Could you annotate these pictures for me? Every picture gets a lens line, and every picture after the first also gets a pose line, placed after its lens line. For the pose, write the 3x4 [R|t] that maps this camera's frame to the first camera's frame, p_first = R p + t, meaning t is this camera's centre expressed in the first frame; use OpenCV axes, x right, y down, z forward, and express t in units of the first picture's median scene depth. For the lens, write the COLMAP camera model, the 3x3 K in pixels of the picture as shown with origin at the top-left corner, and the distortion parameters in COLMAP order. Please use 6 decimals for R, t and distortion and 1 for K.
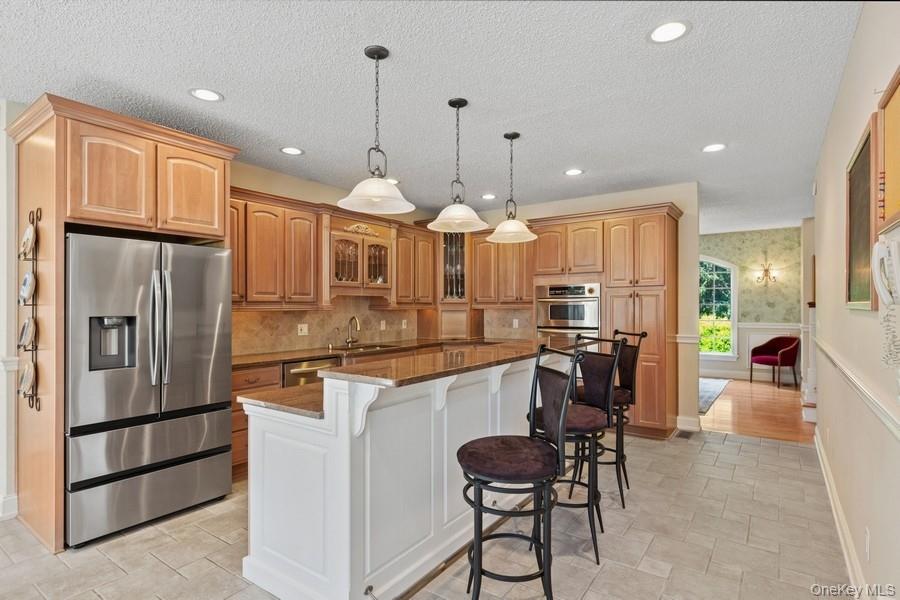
lens RADIAL K [[461.5, 0, 457.5], [0, 461.5, 311.6], [0, 0, 1]] dist [0.006737, -0.000627]
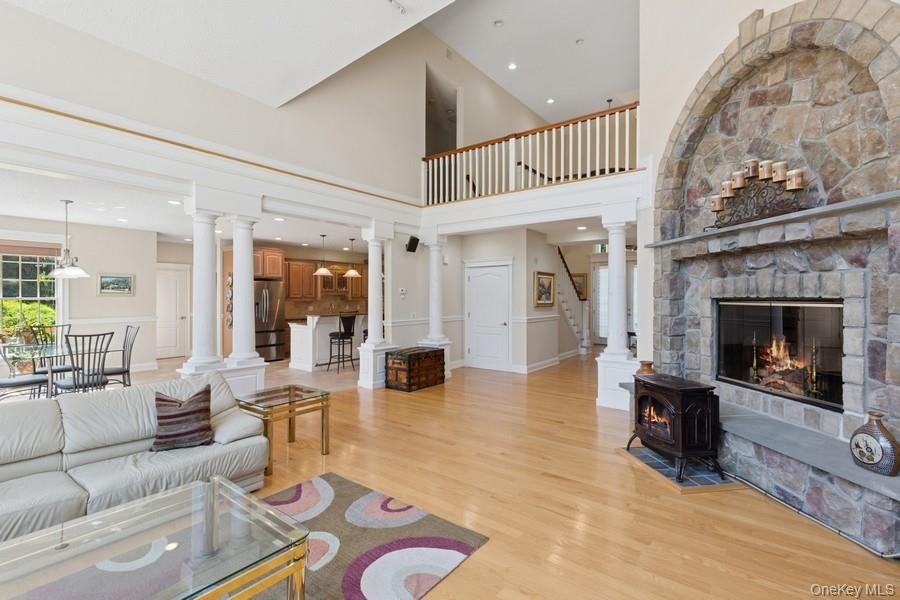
lens RADIAL K [[408.7, 0, 452.9], [0, 408.7, 304.2], [0, 0, 1]] dist [0.004868, 0.000126]
pose [[0.999267, 0.005470, -0.037899, 0.866889], [-0.005077, 0.999933, 0.010448, -0.018907], [0.037953, -0.010248, 0.999227, -1.985594]]
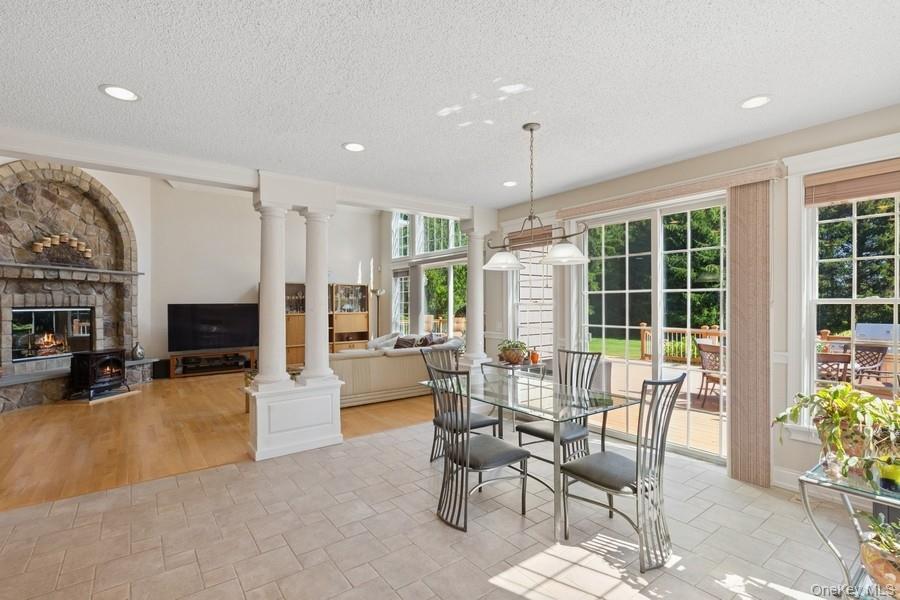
lens RADIAL K [[430.0, 0, 454.6], [0, 430.0, 304.8], [0, 0, 1]] dist [-0.001538, 0.000405]
pose [[-0.950787, 0.011730, 0.309625, -1.062597], [0.014030, 0.999888, 0.005203, -0.021490], [-0.309529, 0.009291, -0.950845, 0.827520]]
